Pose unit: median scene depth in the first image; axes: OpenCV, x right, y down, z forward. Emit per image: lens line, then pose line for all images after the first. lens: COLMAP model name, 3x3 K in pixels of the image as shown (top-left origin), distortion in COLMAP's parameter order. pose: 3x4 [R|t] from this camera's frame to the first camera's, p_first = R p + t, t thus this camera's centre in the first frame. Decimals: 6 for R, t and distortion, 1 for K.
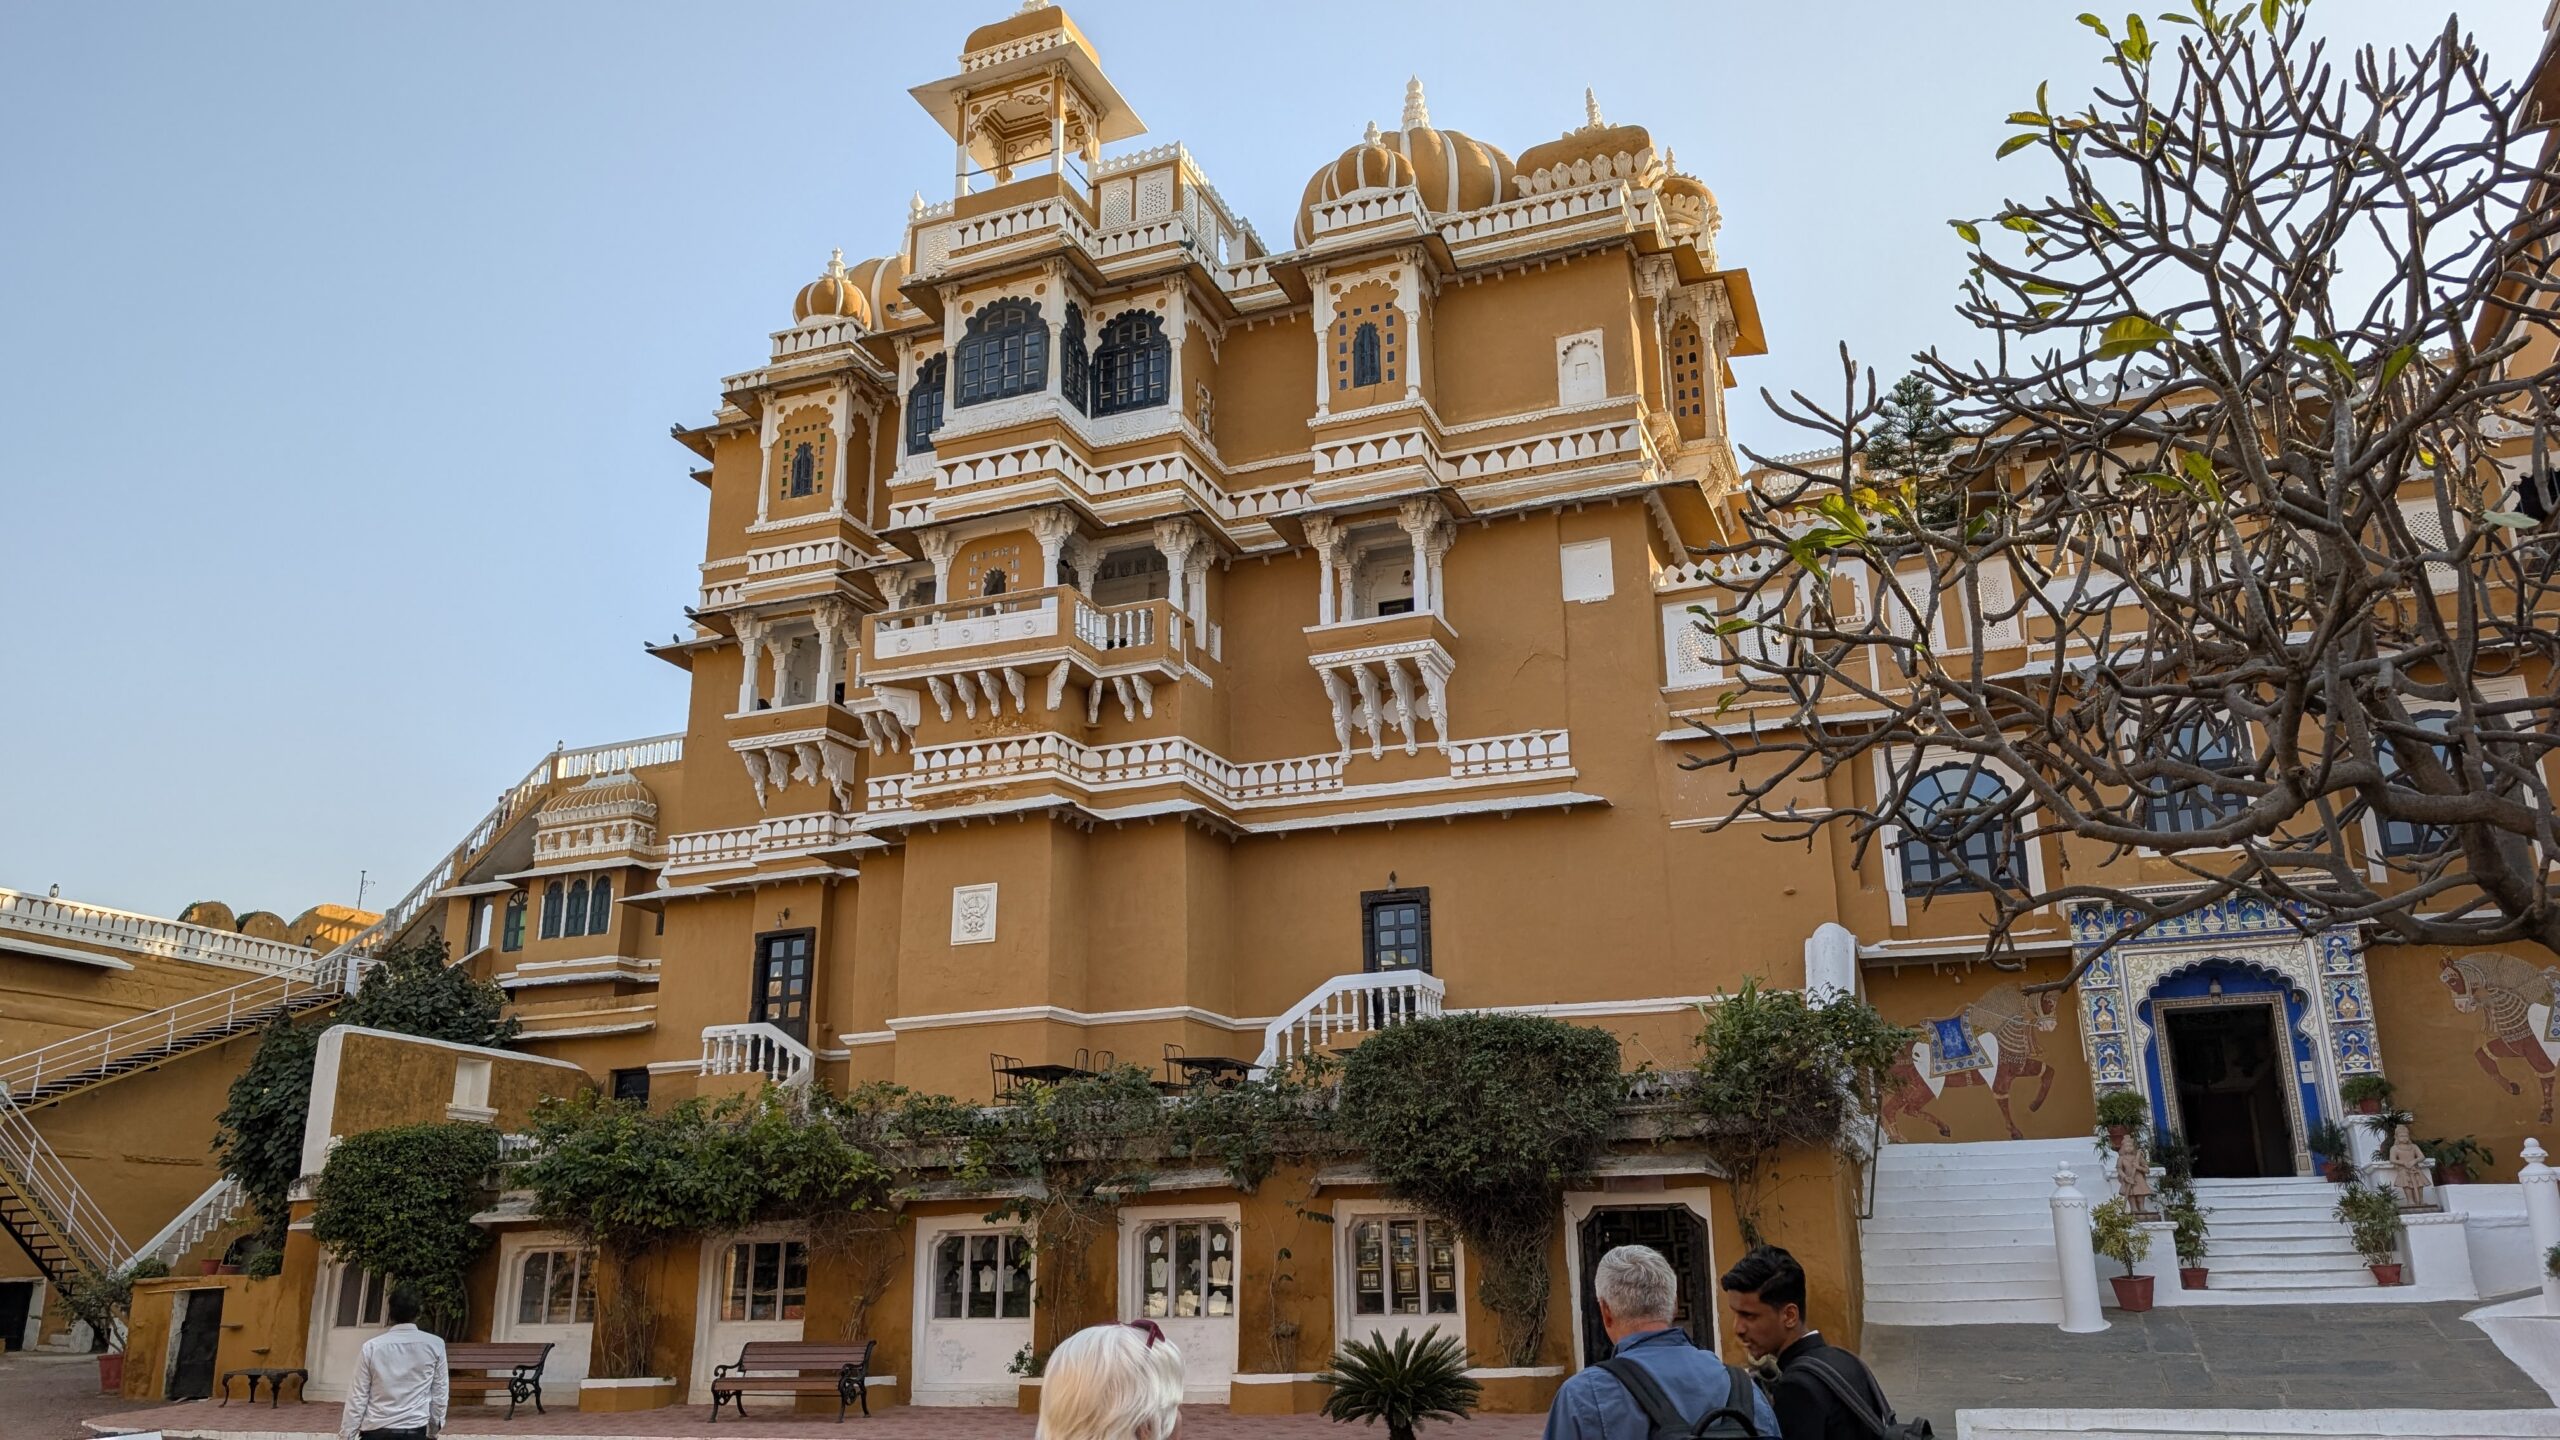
lens RADIAL K [[1855.6, 0, 1286.4], [0, 1855.6, 755.2], [0, 0, 1]] dist [0.094353, -0.161384]
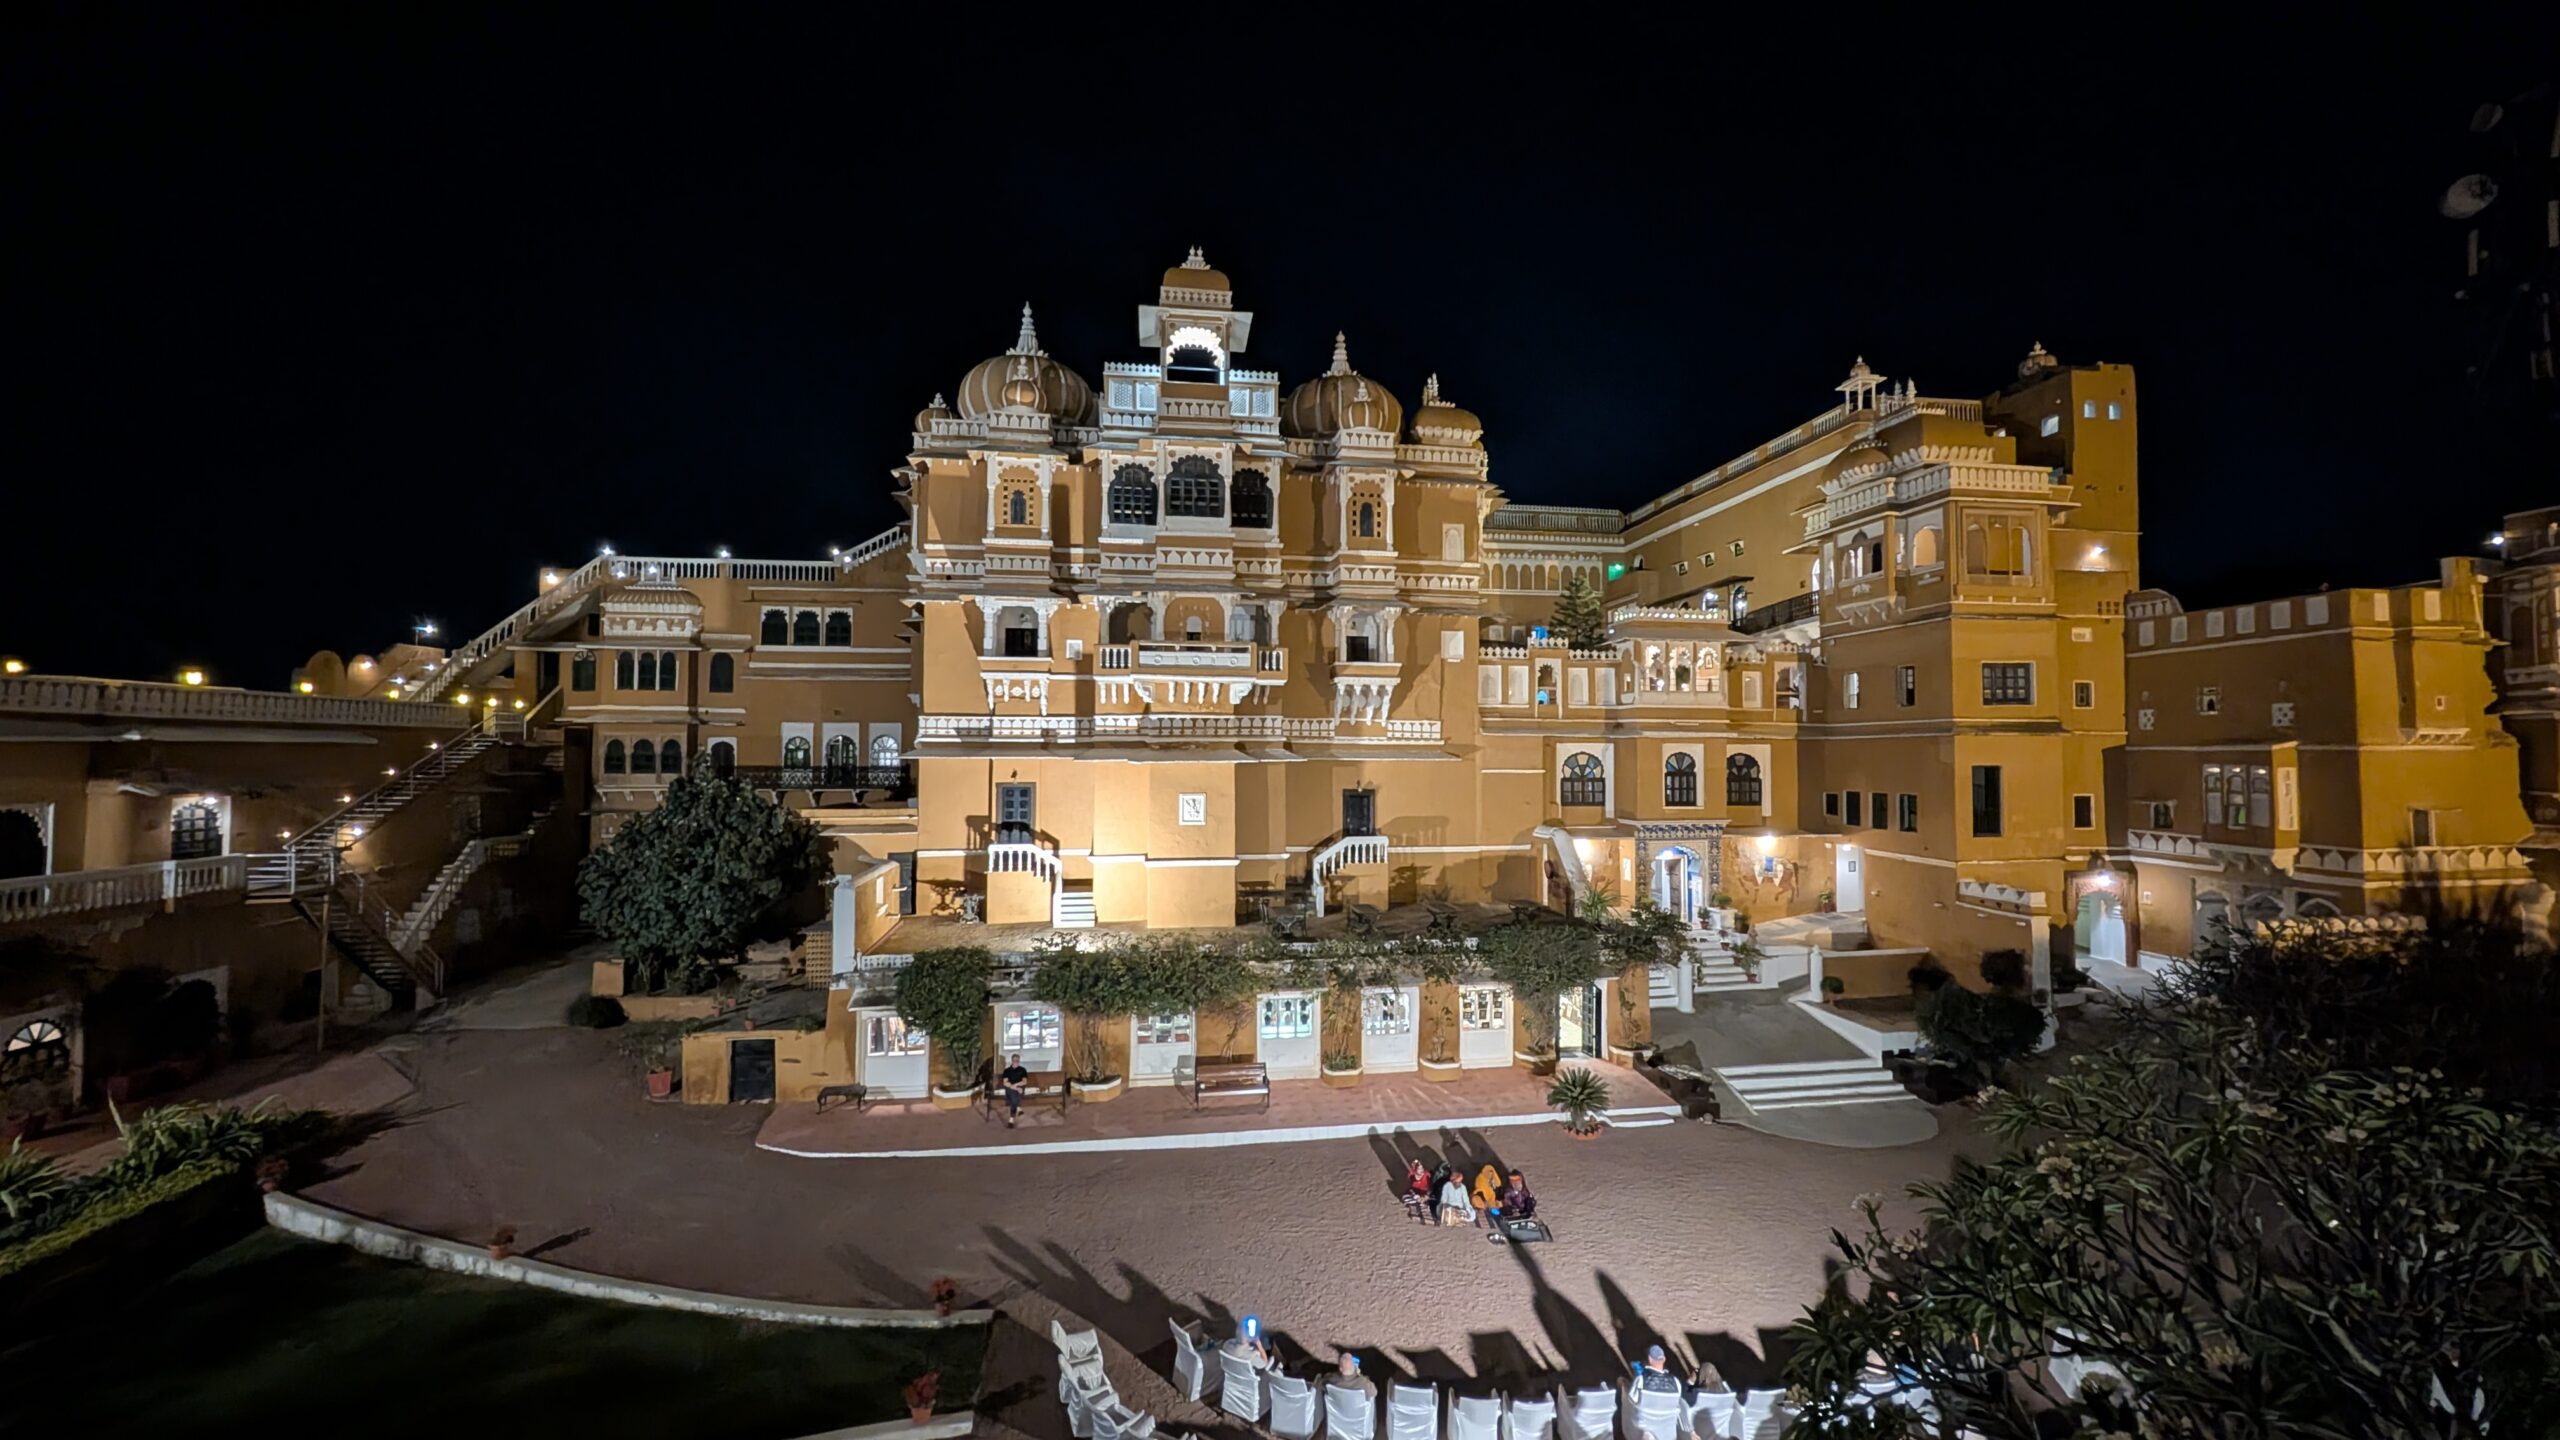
lens RADIAL K [[962.2, 0, 1280.0], [0, 962.2, 720.0], [0, 0, 1]] dist [0.001525, 0.000053]
pose [[0.864184, 0.031217, 0.502206, -0.534125], [-0.154933, 0.966091, 0.206553, -0.202256], [-0.478729, -0.256308, 0.839717, 0.125232]]
